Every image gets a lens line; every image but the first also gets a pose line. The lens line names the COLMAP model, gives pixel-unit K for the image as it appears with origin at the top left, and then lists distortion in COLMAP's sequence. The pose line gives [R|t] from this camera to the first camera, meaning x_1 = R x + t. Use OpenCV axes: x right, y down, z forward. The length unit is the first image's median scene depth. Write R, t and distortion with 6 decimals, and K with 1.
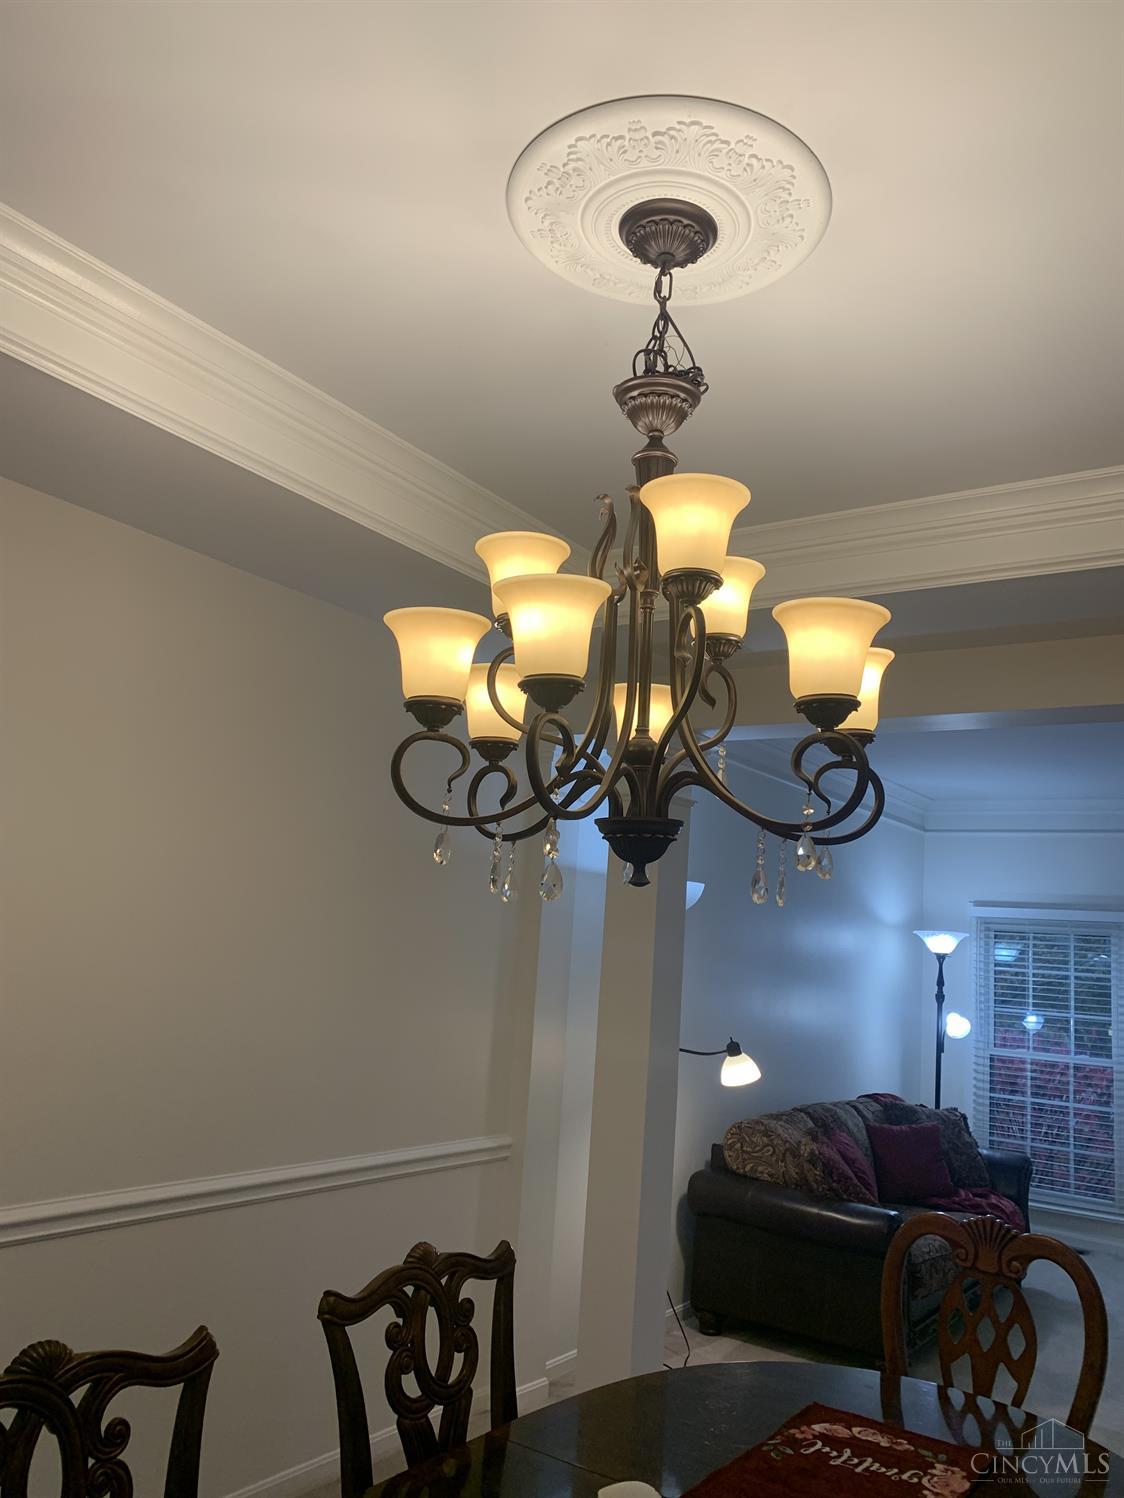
lens RADIAL K [[1154.7, 0, 556.7], [0, 1154.7, 742.6], [0, 0, 1]] dist [0.020465, -0.033937]
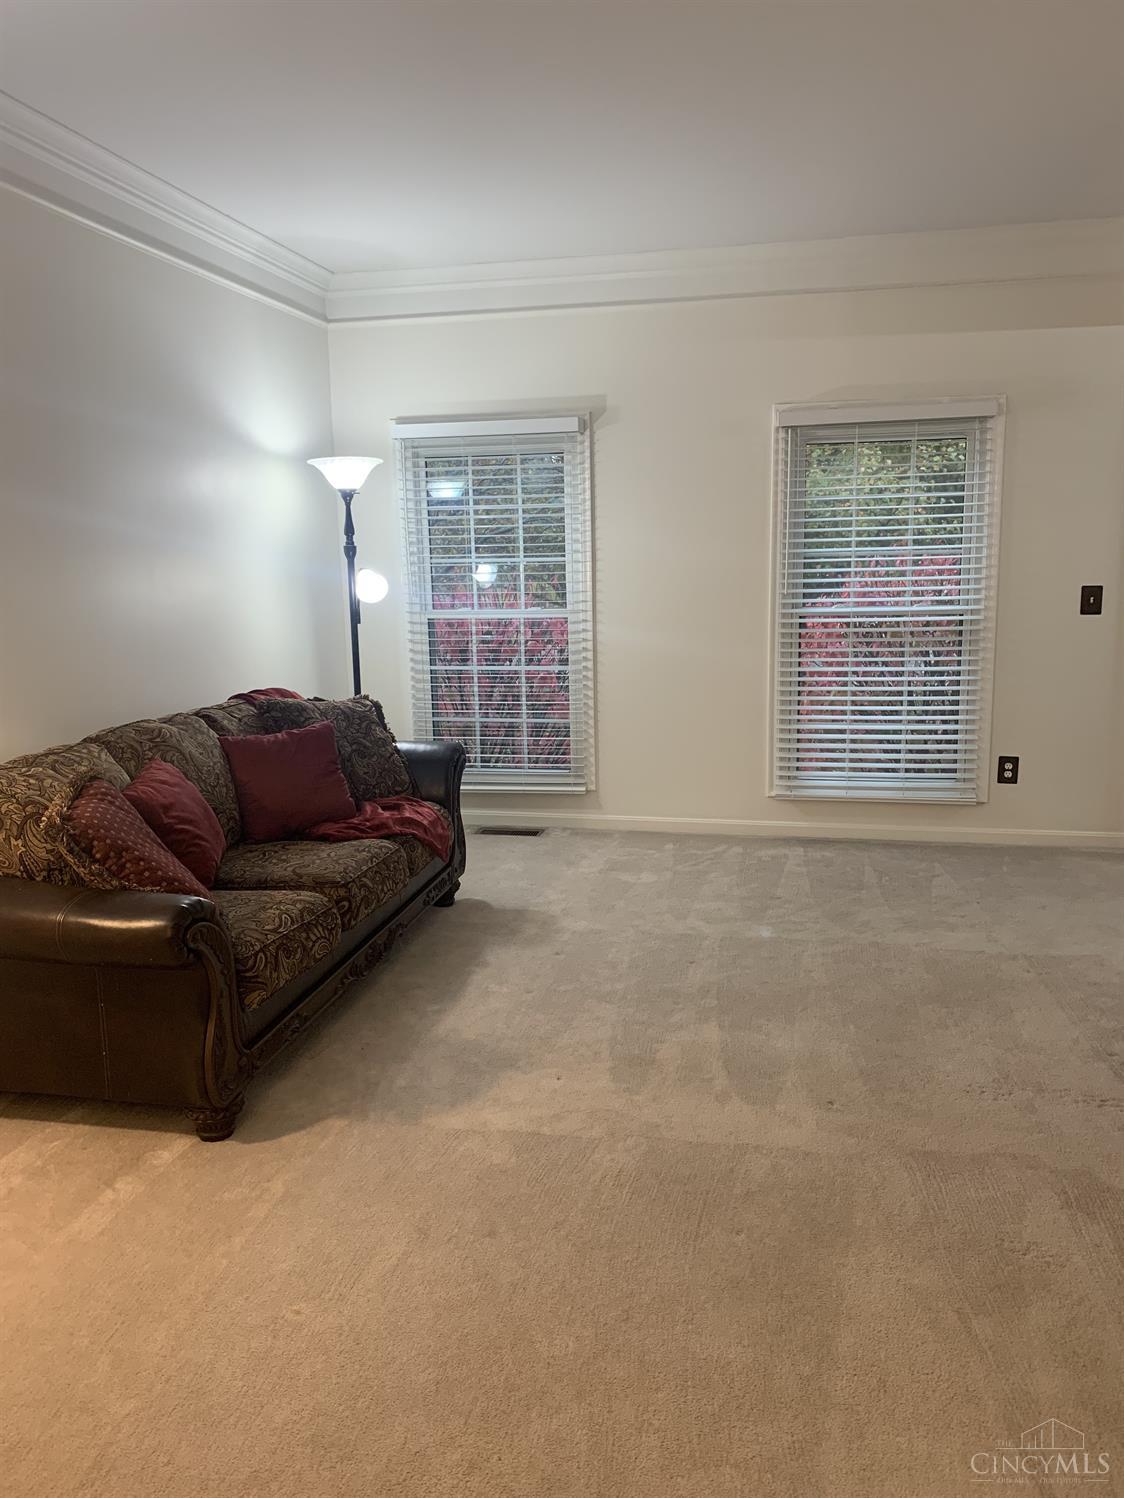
lens RADIAL K [[1154.7, 0, 564.3], [0, 1154.7, 749.0], [0, 0, 1]] dist [0.020465, -0.033937]
pose [[0.916579, -0.150252, 0.370550, 0.160483], [0.009656, 0.934762, 0.355145, 0.076765], [-0.399738, -0.321940, 0.858233, 0.270061]]
